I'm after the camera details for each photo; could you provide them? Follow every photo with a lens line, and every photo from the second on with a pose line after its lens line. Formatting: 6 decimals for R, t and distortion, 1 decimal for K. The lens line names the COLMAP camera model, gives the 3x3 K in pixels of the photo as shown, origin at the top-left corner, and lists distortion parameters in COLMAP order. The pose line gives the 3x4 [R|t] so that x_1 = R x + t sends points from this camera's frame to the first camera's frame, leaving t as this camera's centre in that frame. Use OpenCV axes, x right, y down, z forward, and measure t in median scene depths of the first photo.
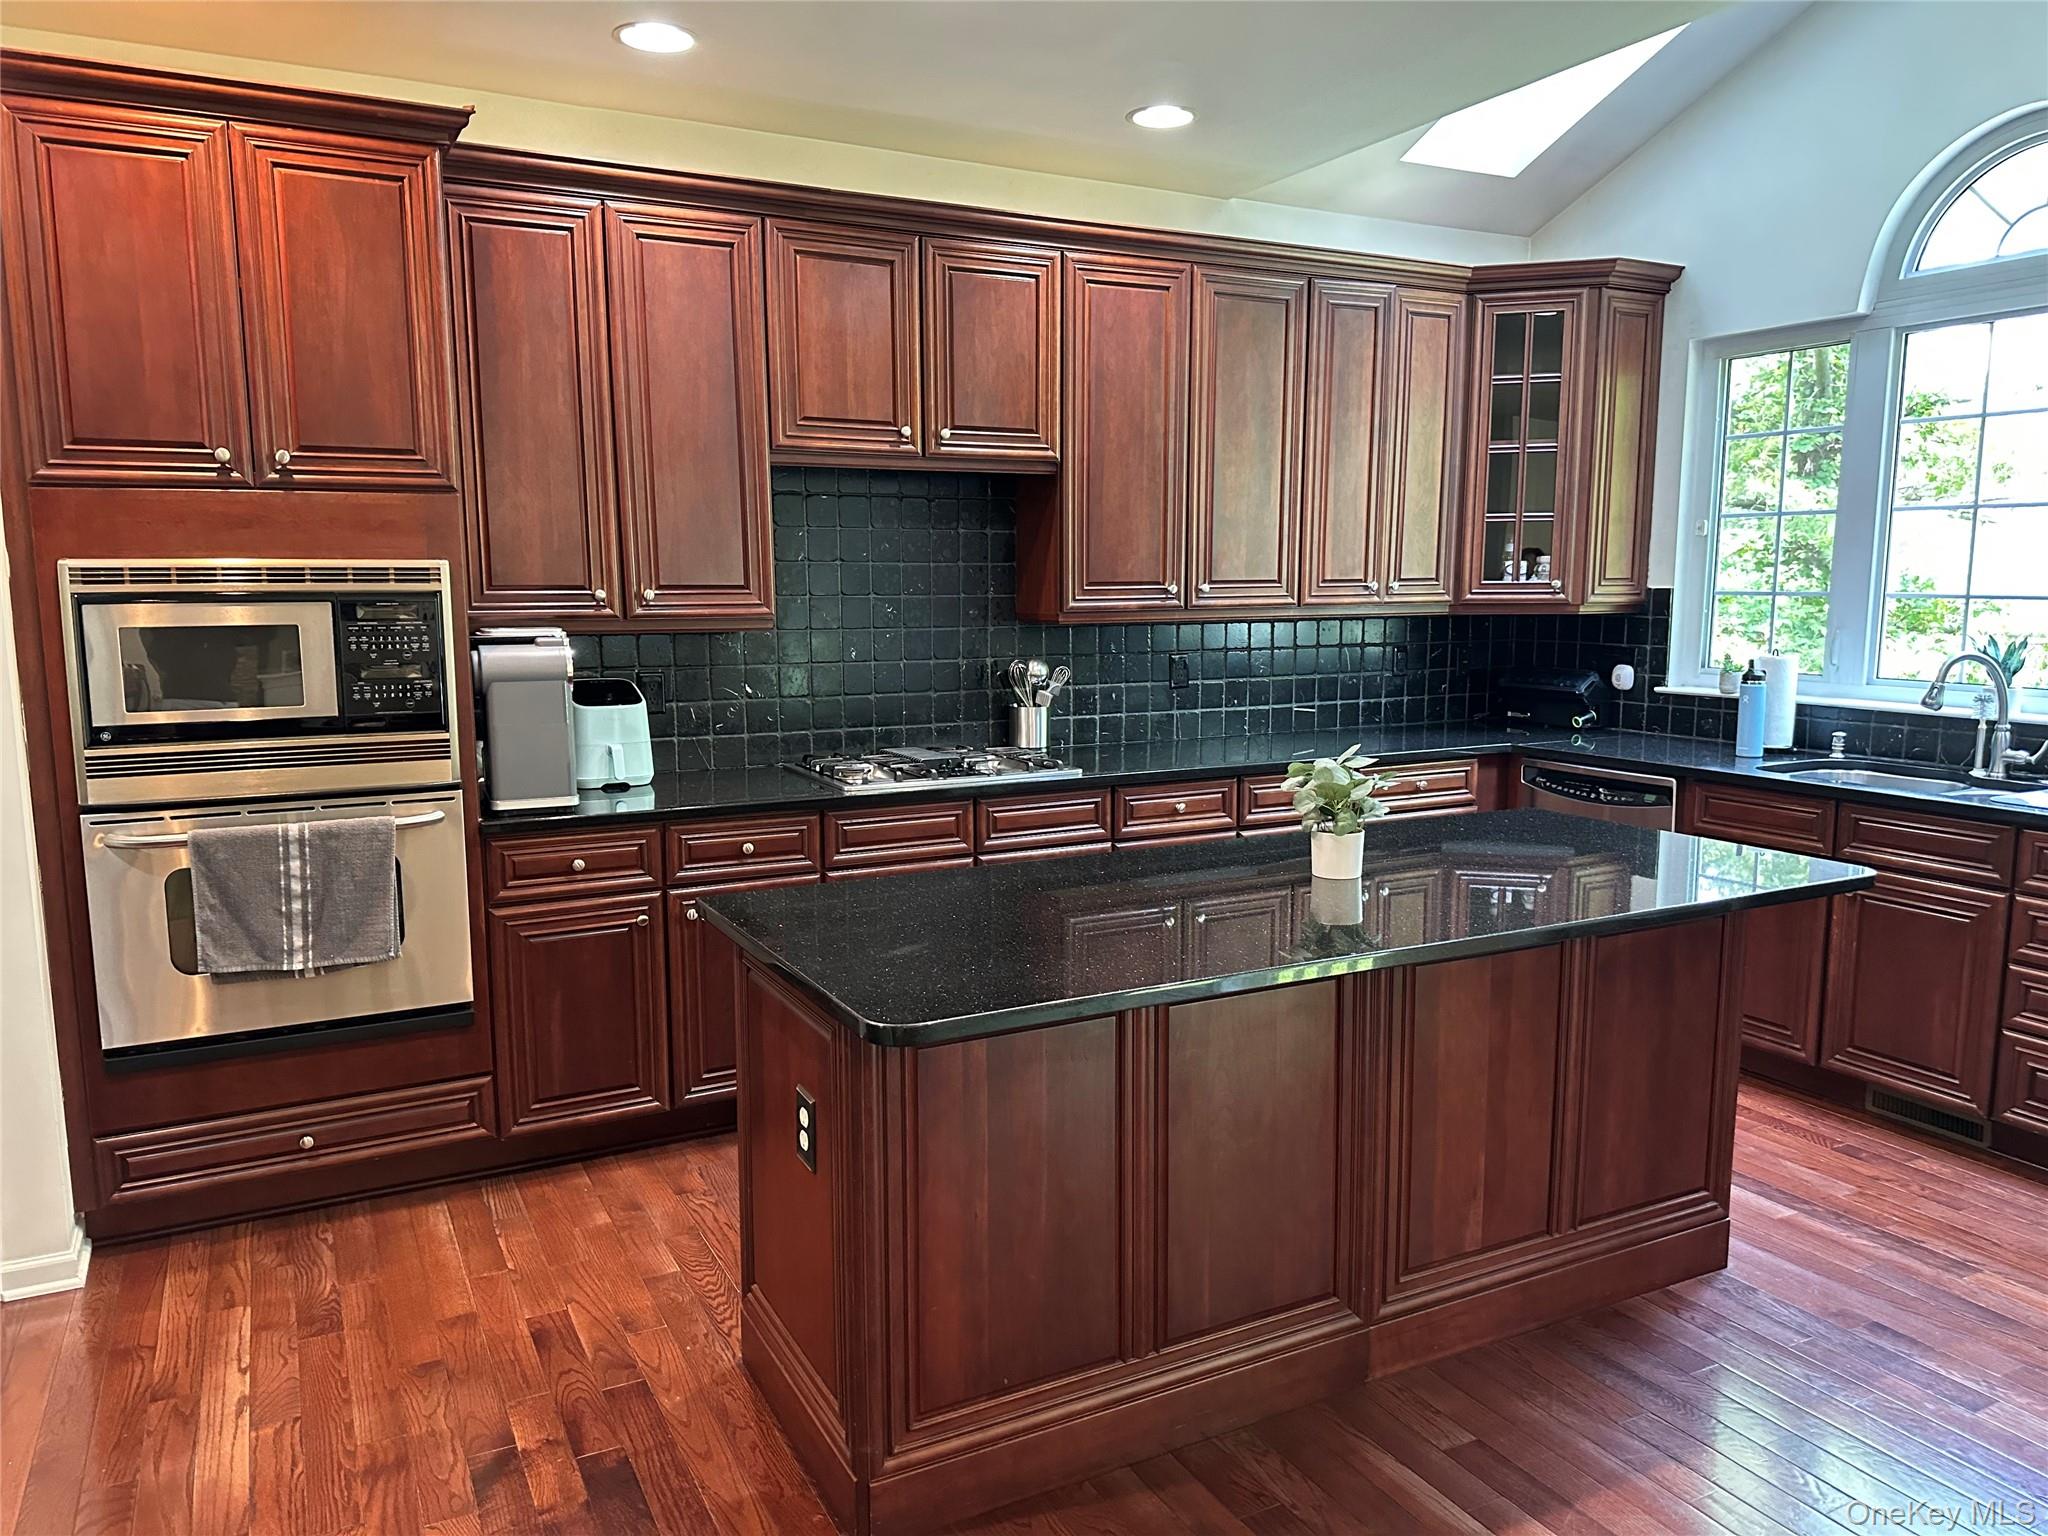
lens RADIAL K [[1428.3, 0, 1032.6], [0, 1428.3, 805.8], [0, 0, 1]] dist [0.165481, -0.337941]
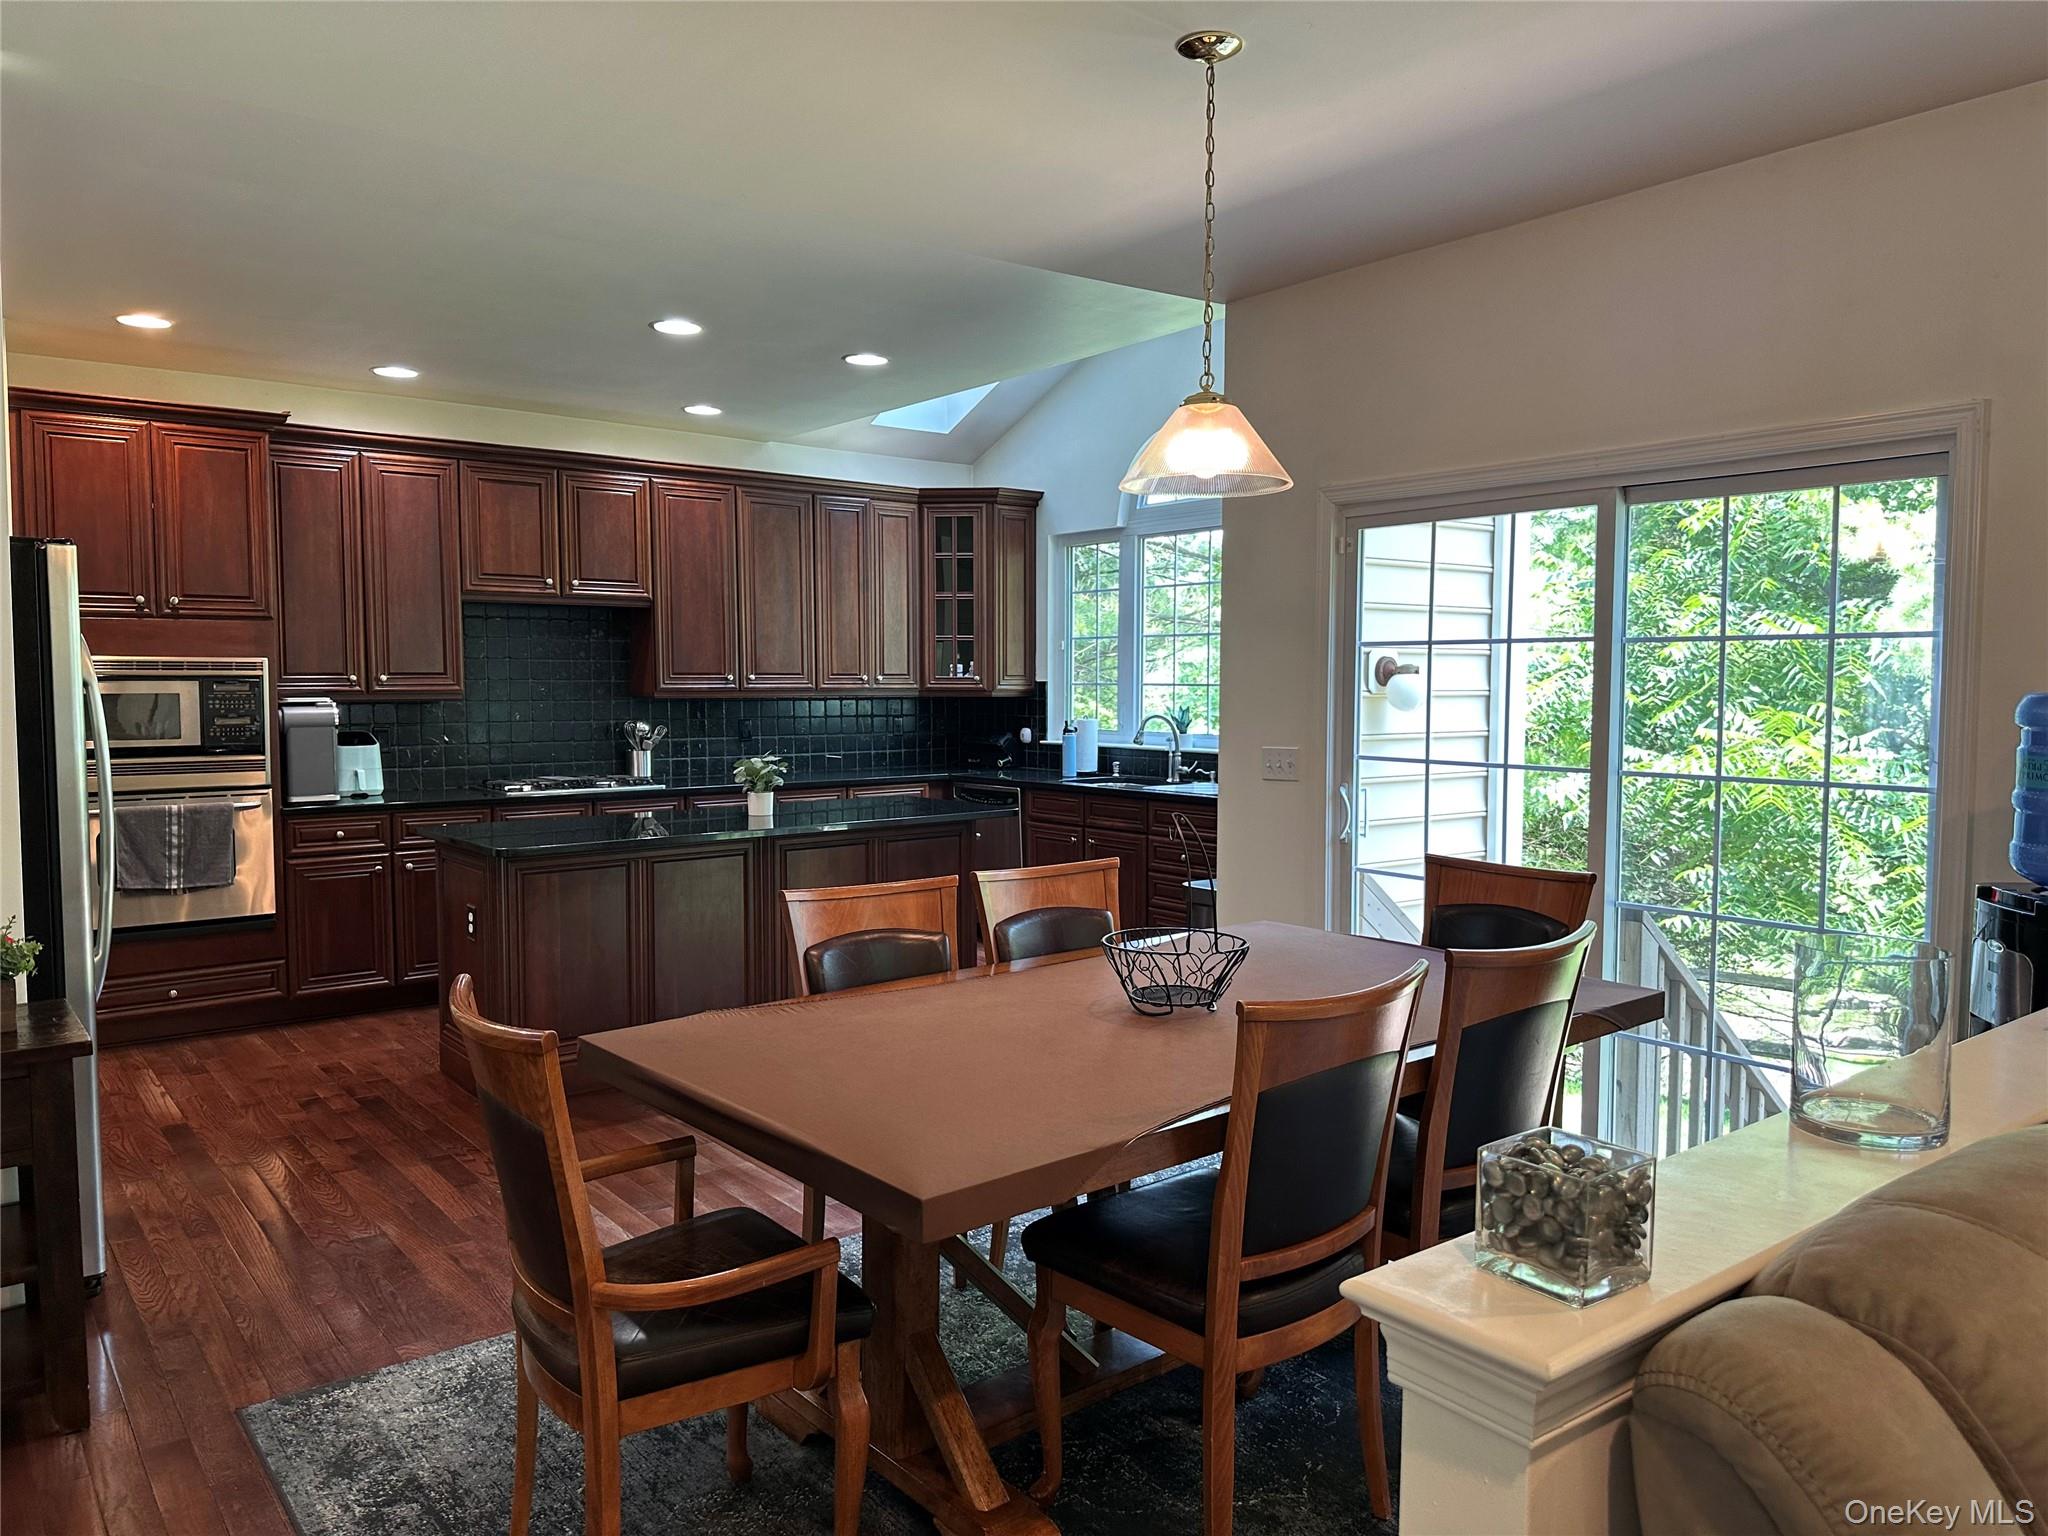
lens RADIAL K [[1445.9, 0, 1086.4], [0, 1445.9, 794.0], [0, 0, 1]] dist [0.047734, -0.117295]
pose [[0.976855, -0.012044, 0.213565, 0.159723], [0.028874, 0.996700, -0.075860, 0.131256], [-0.211947, 0.080270, 0.973979, -0.756987]]
